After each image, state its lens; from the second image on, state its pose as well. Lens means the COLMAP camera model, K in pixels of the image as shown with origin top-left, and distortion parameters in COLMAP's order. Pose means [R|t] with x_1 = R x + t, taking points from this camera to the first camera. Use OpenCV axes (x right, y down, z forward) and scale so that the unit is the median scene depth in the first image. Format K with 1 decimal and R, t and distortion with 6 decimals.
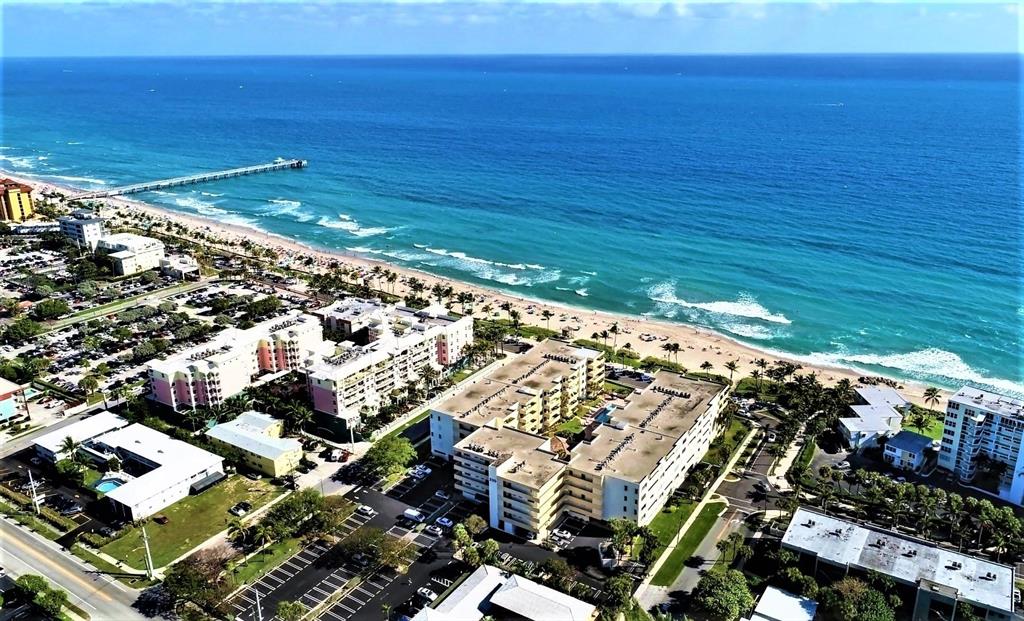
lens RADIAL K [[766.9, 0, 540.5], [0, 766.9, 309.7], [0, 0, 1]] dist [-0.002987, -0.002170]
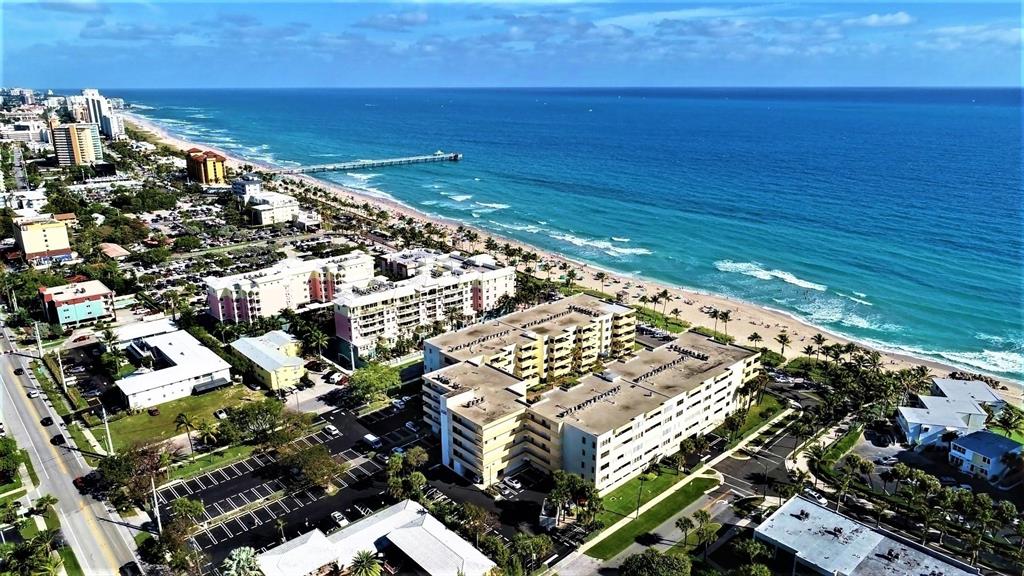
lens RADIAL K [[682.6, 0, 512.0], [0, 682.6, 288.0], [0, 0, 1]] dist [-0.003361, -0.001083]
pose [[0.960682, 0.080108, -0.265845, 0.175299], [-0.089465, 0.995718, -0.023257, 0.068929], [0.262844, 0.046126, 0.963735, 0.183362]]
